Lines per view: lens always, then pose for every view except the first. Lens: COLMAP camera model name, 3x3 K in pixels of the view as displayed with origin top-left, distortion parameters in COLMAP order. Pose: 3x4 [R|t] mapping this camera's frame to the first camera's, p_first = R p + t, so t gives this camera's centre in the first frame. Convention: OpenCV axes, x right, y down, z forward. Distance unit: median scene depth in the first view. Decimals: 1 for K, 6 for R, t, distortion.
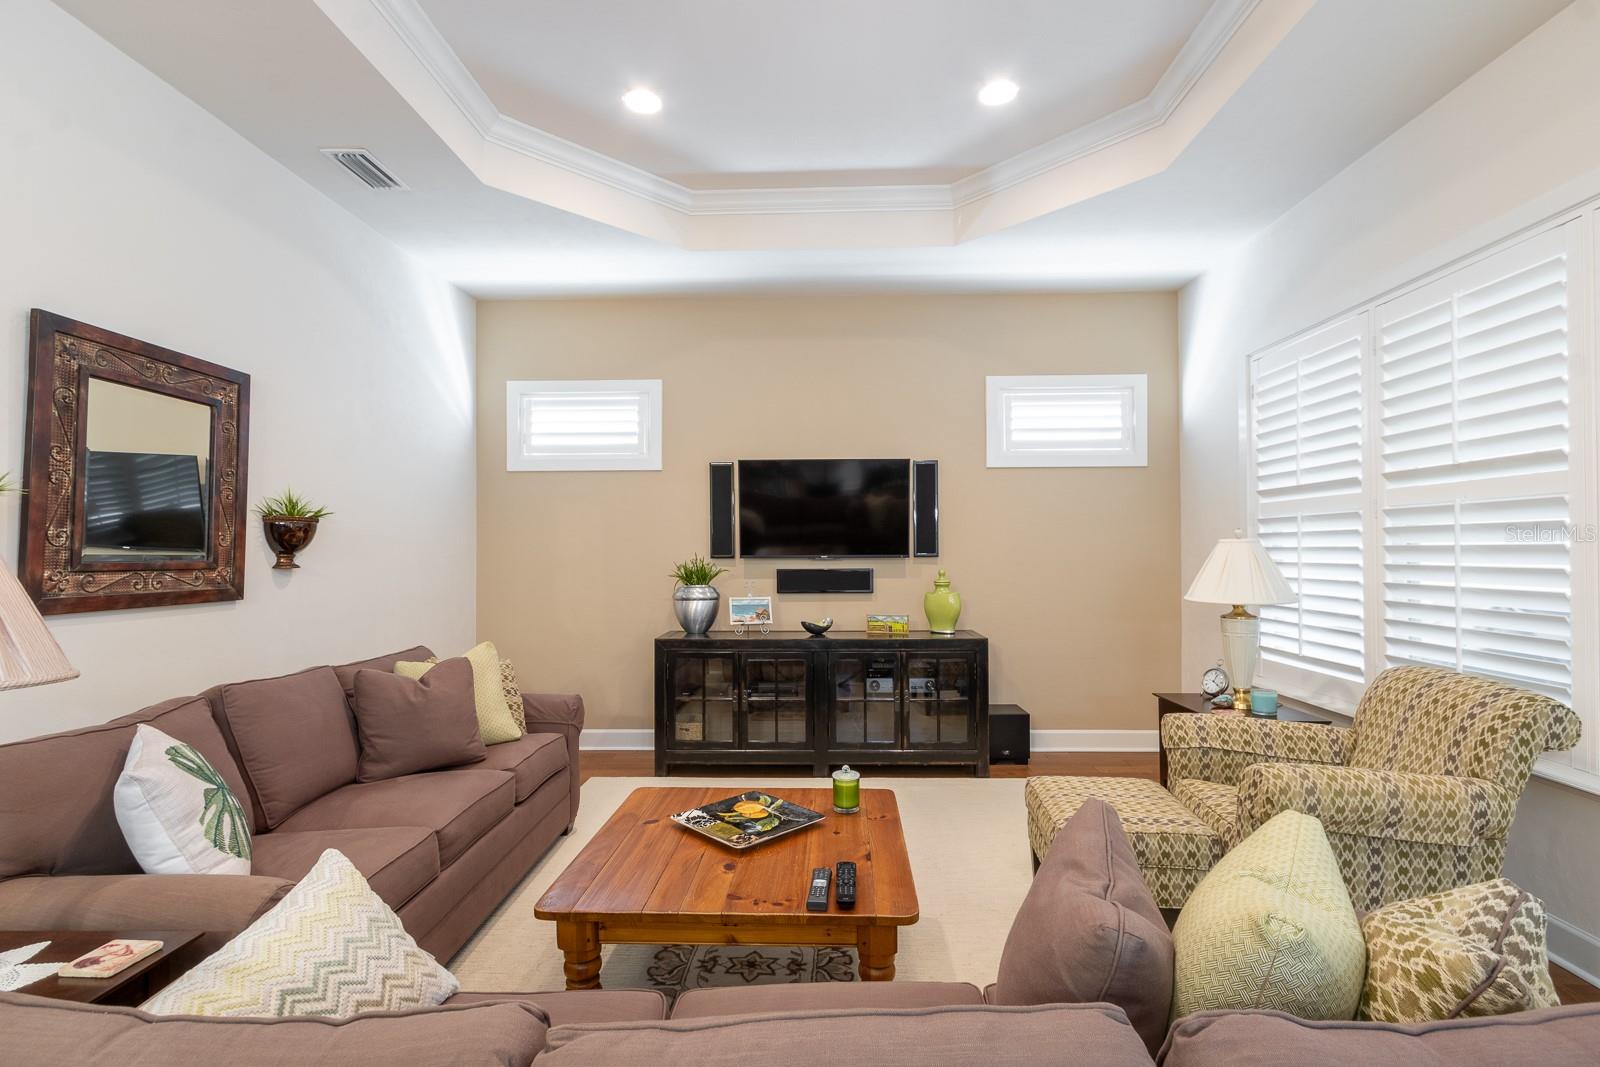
lens RADIAL K [[753.9, 0, 804.7], [0, 753.9, 541.2], [0, 0, 1]] dist [0.002943, -0.001209]
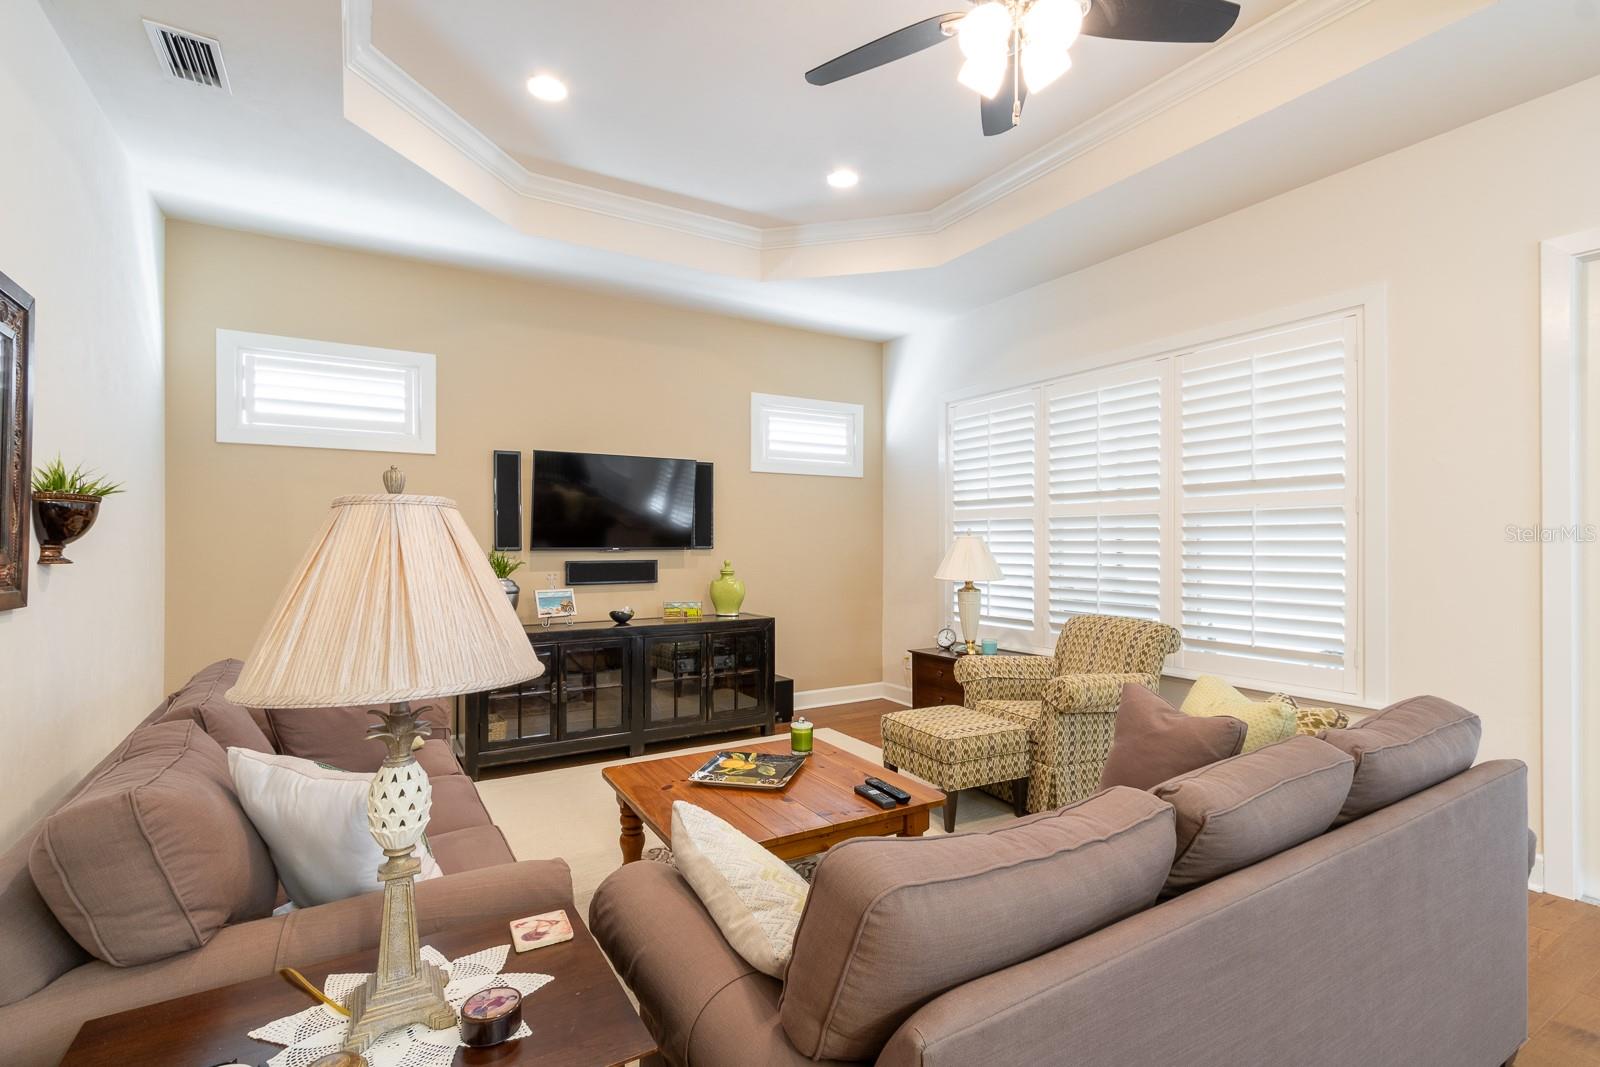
lens RADIAL K [[750.7, 0, 824.1], [0, 750.7, 541.0], [0, 0, 1]] dist [0.002336, -0.000423]
pose [[0.831725, 0.005148, 0.555163, -0.374838], [-0.009744, 0.999938, 0.005324, 0.001915], [-0.555102, -0.009838, 0.831724, -0.023240]]
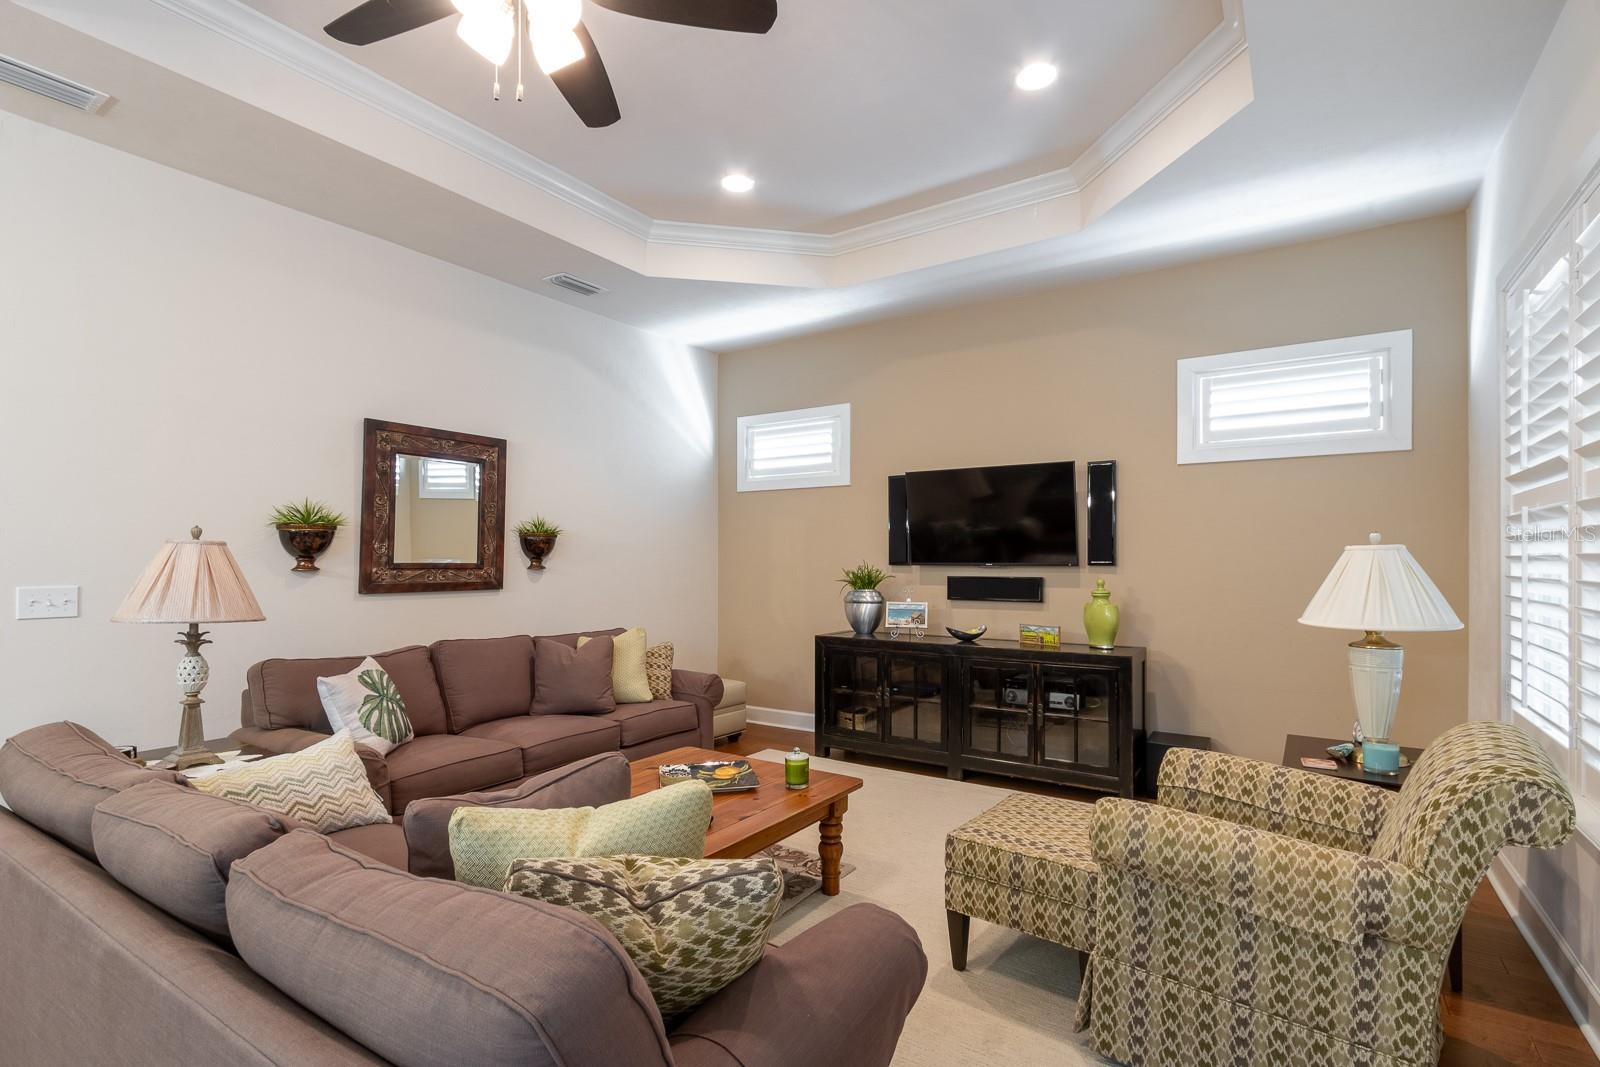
lens RADIAL K [[753.3, 0, 799.1], [0, 753.3, 556.8], [0, 0, 1]] dist [0.002407, -0.000243]
pose [[0.848196, 0.002456, -0.529677, 0.412542], [0.003370, 0.999944, 0.010032, -0.000495], [0.529672, -0.010294, 0.848140, 0.026698]]
